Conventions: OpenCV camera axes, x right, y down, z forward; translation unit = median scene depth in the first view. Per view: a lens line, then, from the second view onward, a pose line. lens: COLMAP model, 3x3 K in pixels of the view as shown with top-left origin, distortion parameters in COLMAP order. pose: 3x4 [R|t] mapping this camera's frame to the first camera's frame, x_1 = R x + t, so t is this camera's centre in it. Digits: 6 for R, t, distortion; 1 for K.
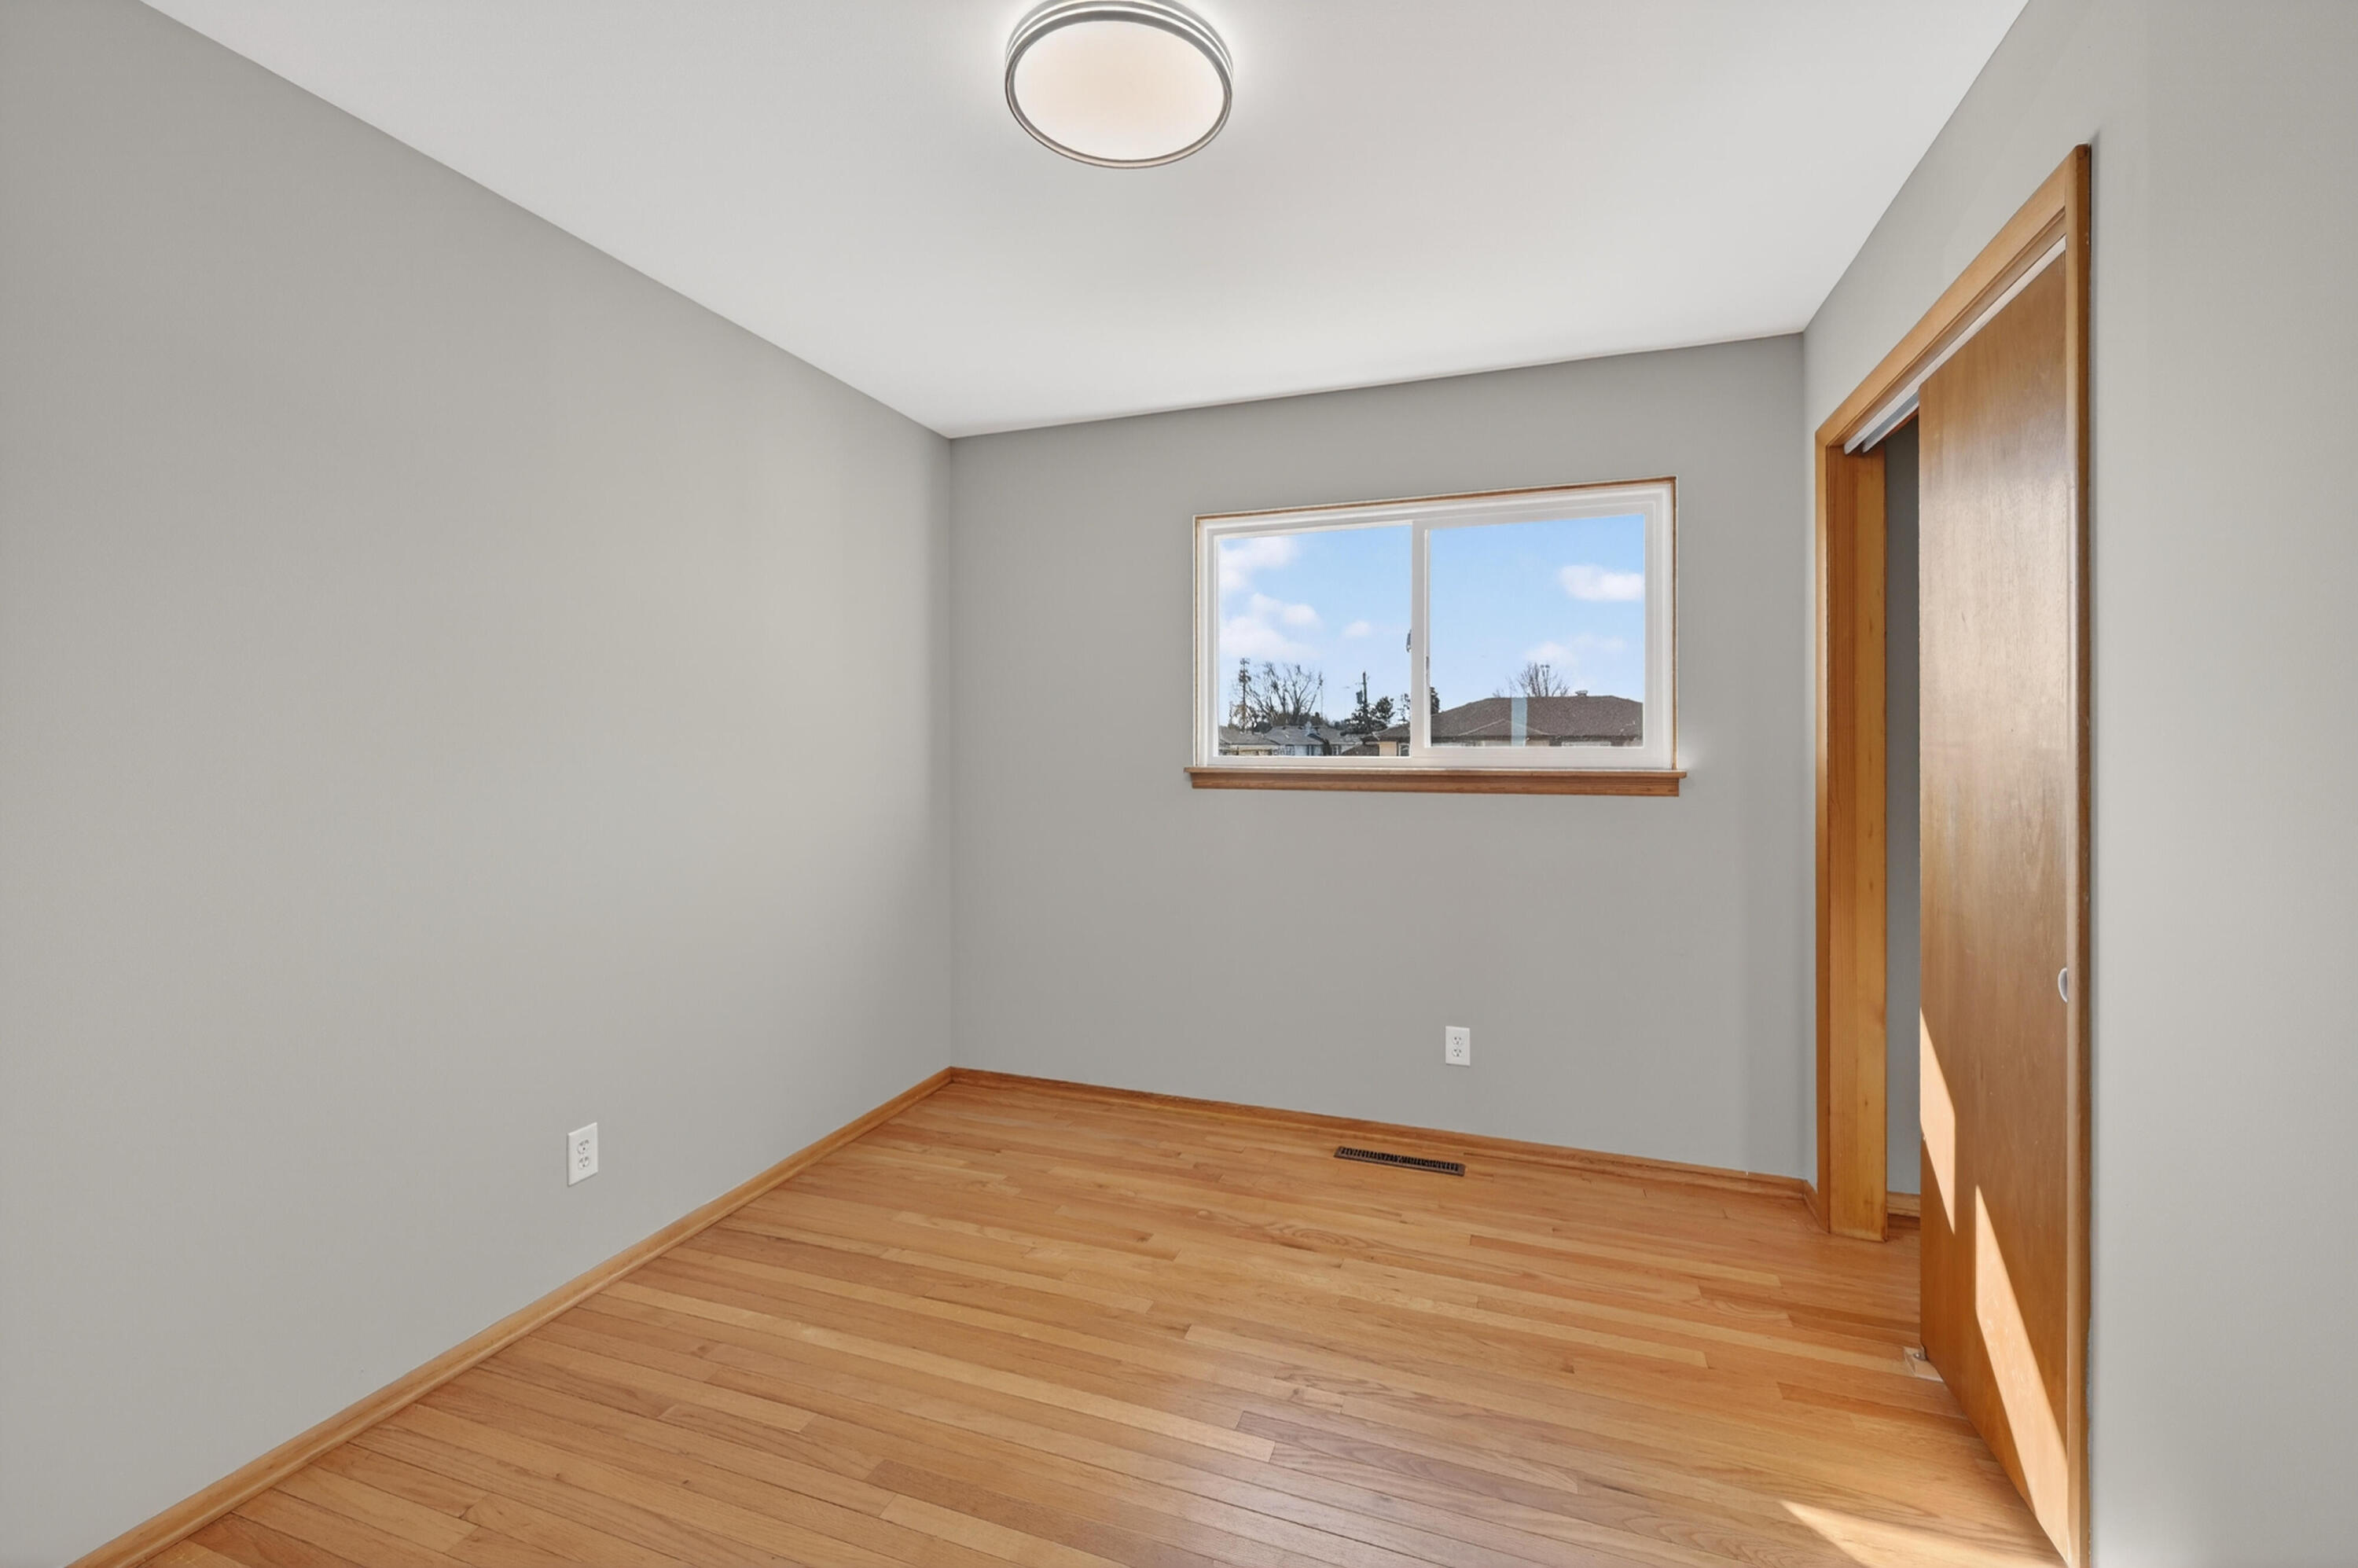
lens RADIAL K [[985.3, 0, 1179.2], [0, 985.3, 748.9], [0, 0, 1]] dist [-0.000984, 0.000056]
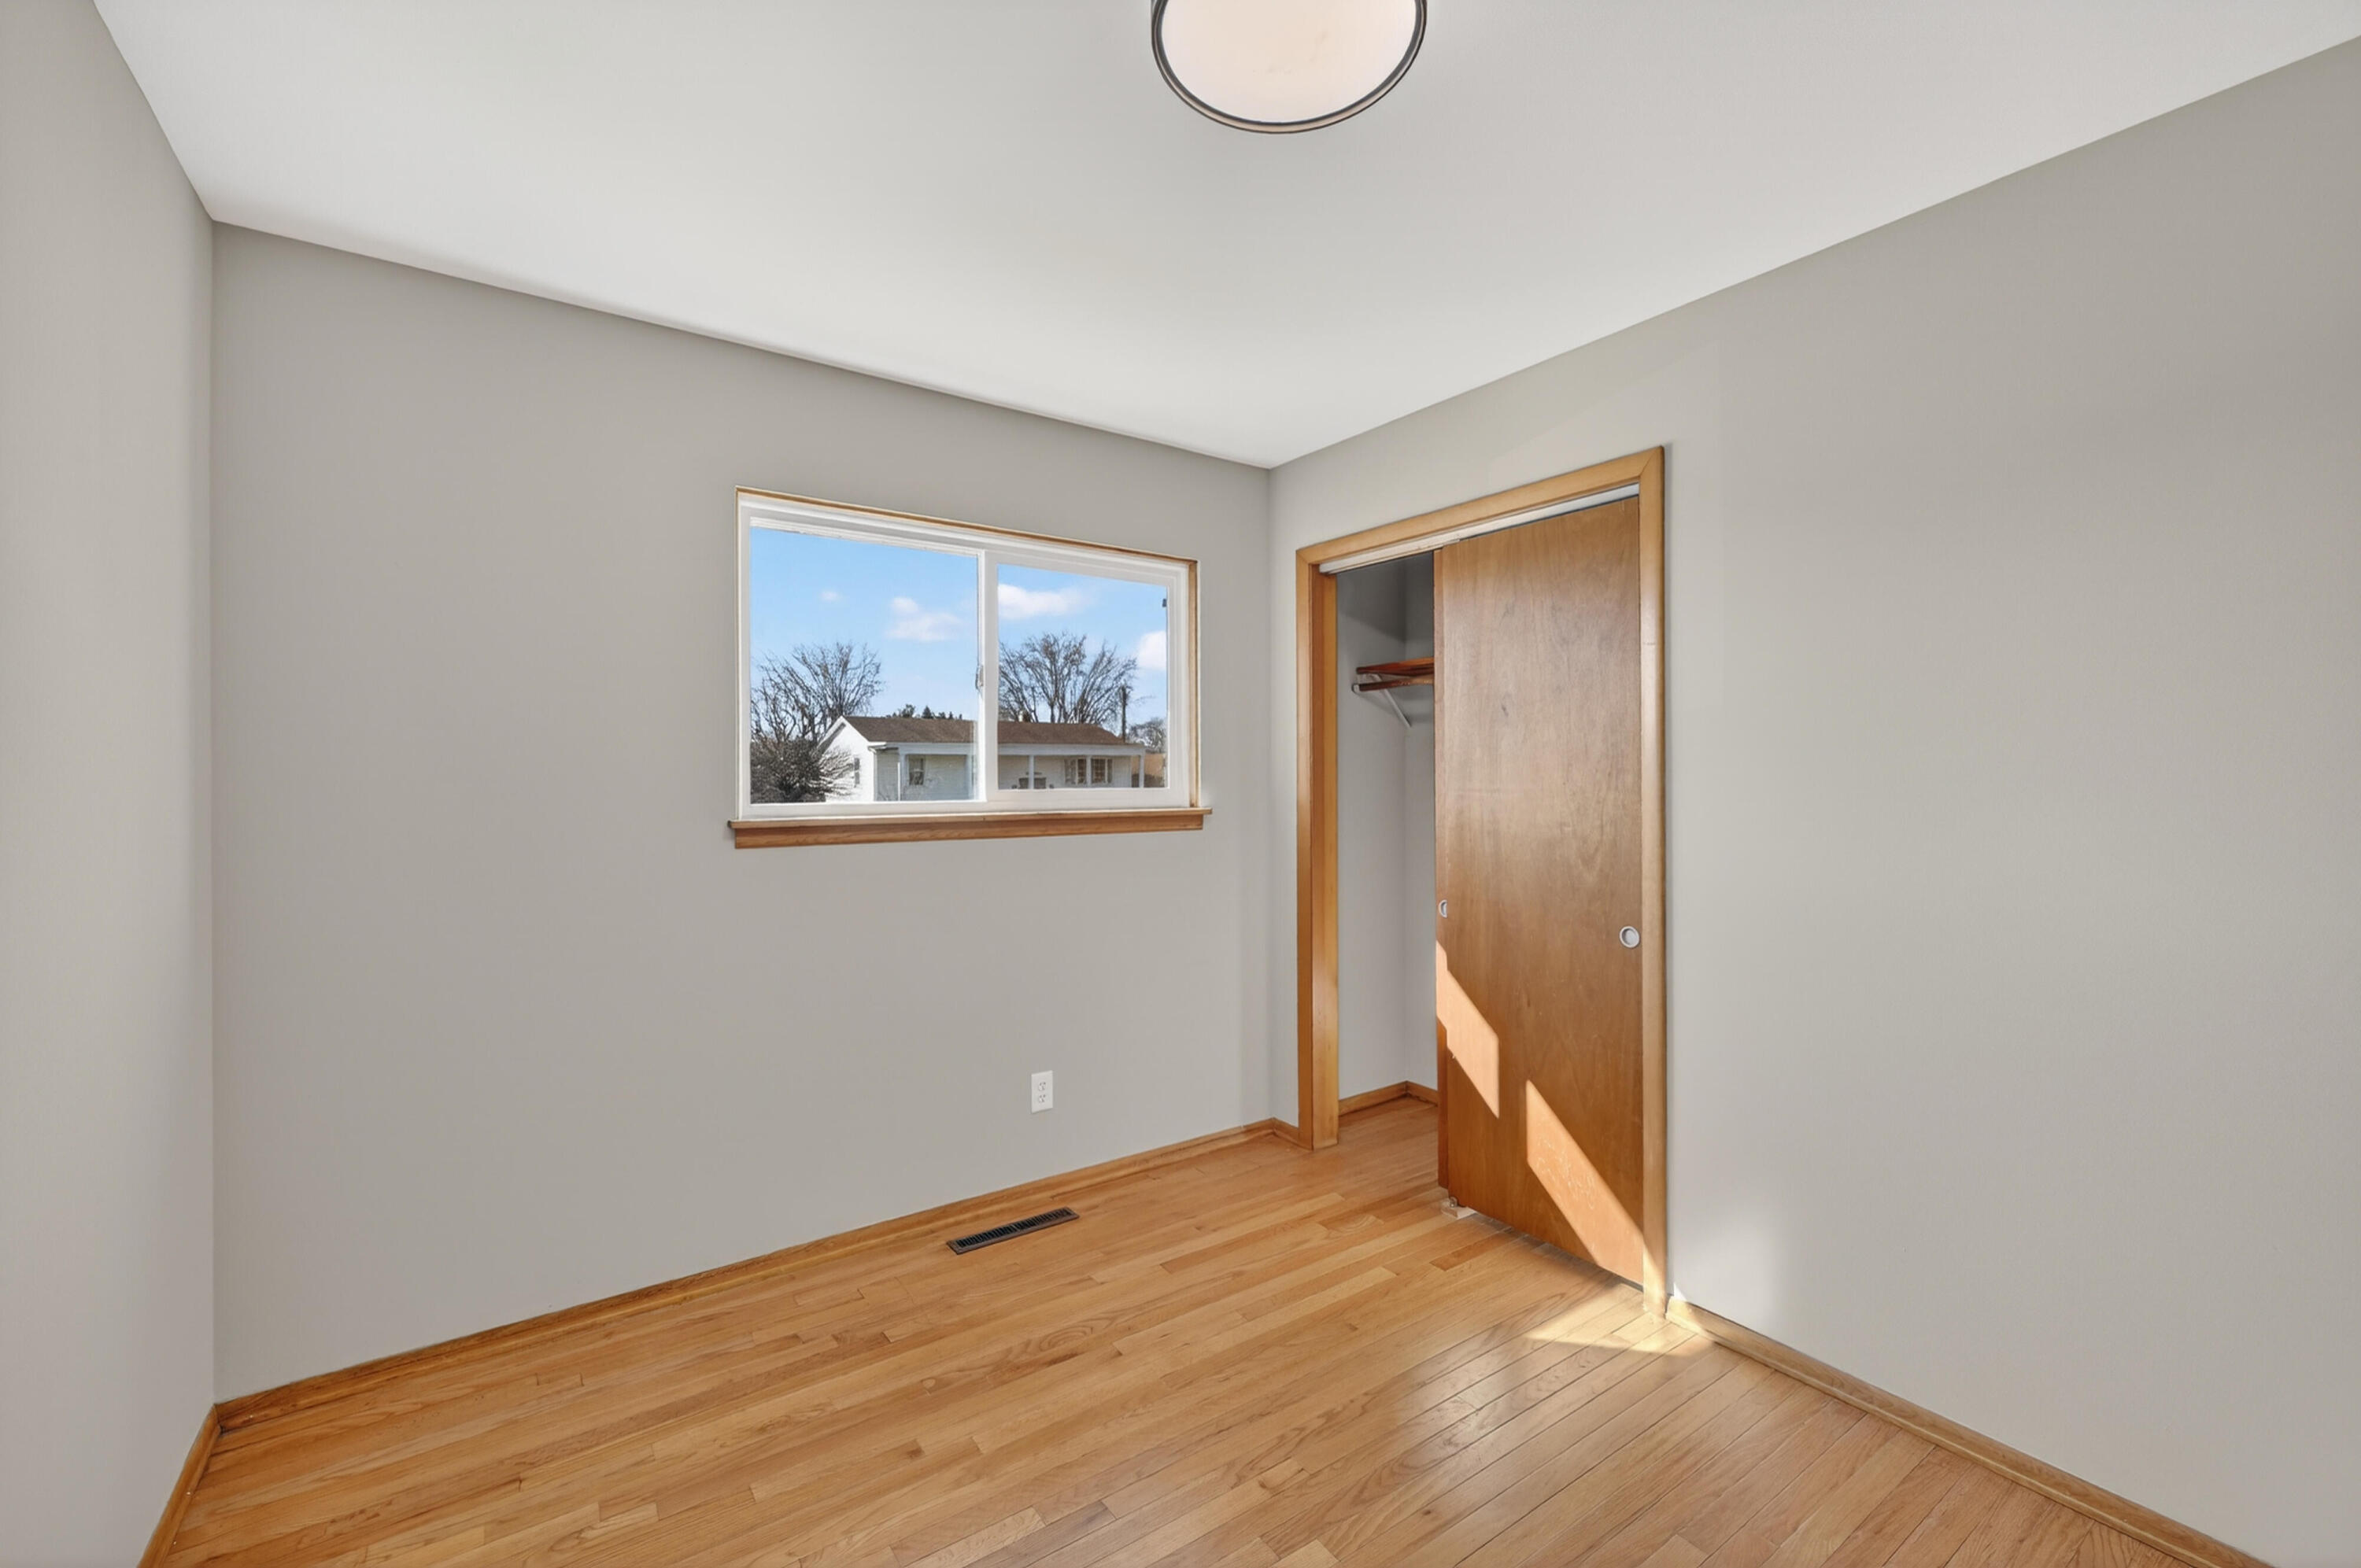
lens RADIAL K [[944.6, 0, 1179.9], [0, 944.6, 771.9], [0, 0, 1]] dist [-0.001314, -0.000021]
pose [[0.575287, 0.001652, 0.817950, -0.432122], [0.001866, 0.999993, -0.003332, -0.017608], [-0.817950, 0.003443, 0.575279, 0.352709]]
